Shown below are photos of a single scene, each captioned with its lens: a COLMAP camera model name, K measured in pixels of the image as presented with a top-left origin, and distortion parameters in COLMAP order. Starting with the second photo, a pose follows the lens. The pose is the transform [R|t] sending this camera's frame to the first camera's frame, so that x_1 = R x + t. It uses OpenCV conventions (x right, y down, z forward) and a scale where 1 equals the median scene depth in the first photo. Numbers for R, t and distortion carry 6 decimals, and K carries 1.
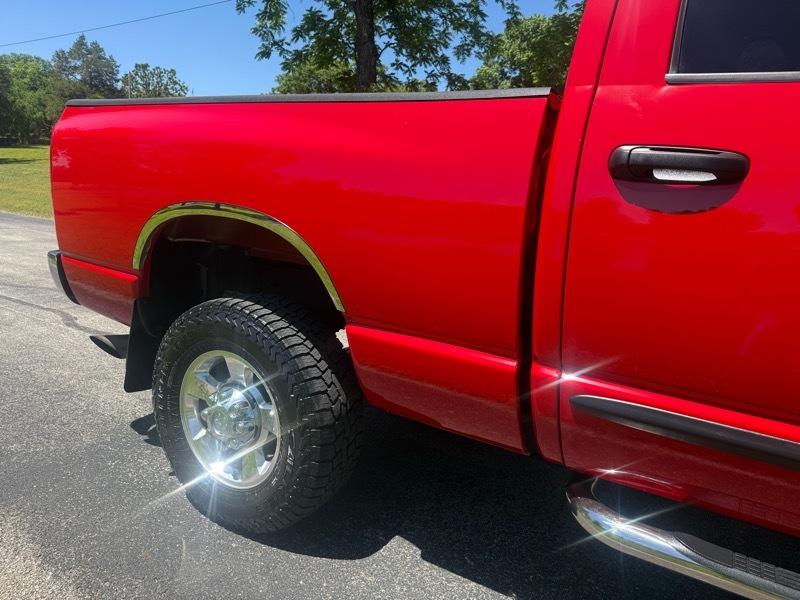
lens RADIAL K [[563.0, 0, 395.3], [0, 563.0, 299.2], [0, 0, 1]] dist [0.002998, -0.005171]
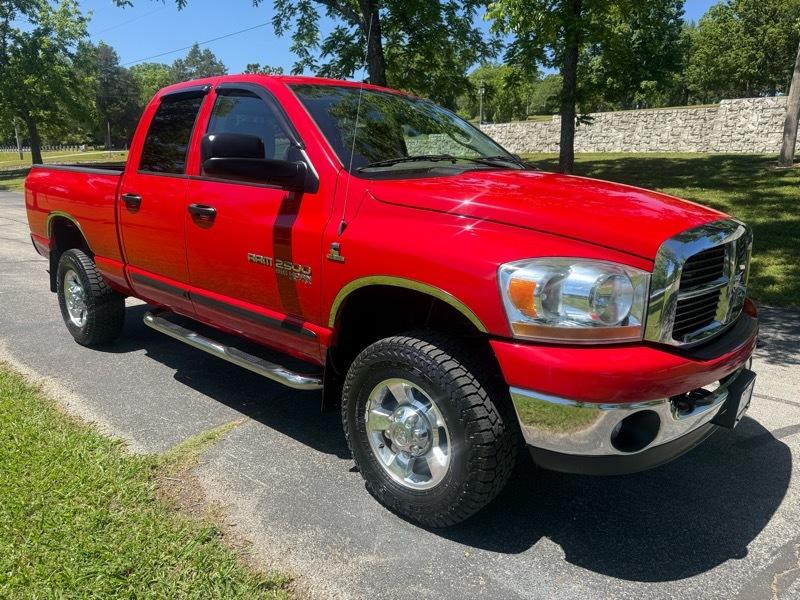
lens RADIAL K [[564.1, 0, 400.0], [0, 564.1, 300.0], [0, 0, 1]] dist [-0.003061, 0.004981]
pose [[0.983373, 0.002665, -0.181578, 0.192658], [0.002405, 0.999613, 0.027696, 0.019058], [0.181582, -0.027672, 0.982986, -0.146321]]
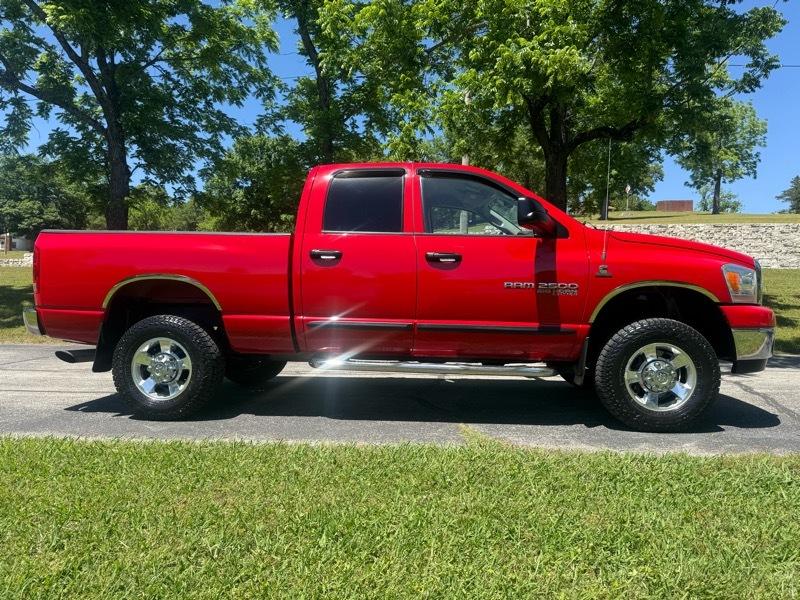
lens RADIAL K [[569.5, 0, 388.5], [0, 569.5, 303.8], [0, 0, 1]] dist [0.007893, -0.002684]
pose [[0.905683, -0.051968, 0.420758, -0.052774], [0.122674, 0.982126, -0.142754, 0.049378], [-0.405819, 0.180906, 0.895871, -0.183133]]
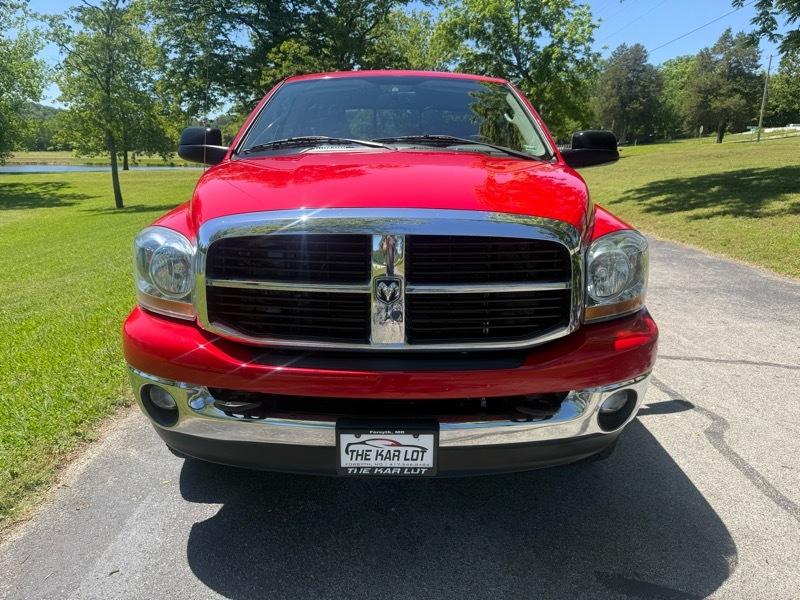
lens RADIAL K [[563.0, 0, 395.3], [0, 563.0, 299.2], [0, 0, 1]] dist [0.002998, -0.005171]
pose [[0.509876, 0.157303, -0.845743, 0.349720], [-0.144412, 0.984839, 0.096111, 0.010211], [0.848040, 0.073131, 0.524863, -0.036286]]
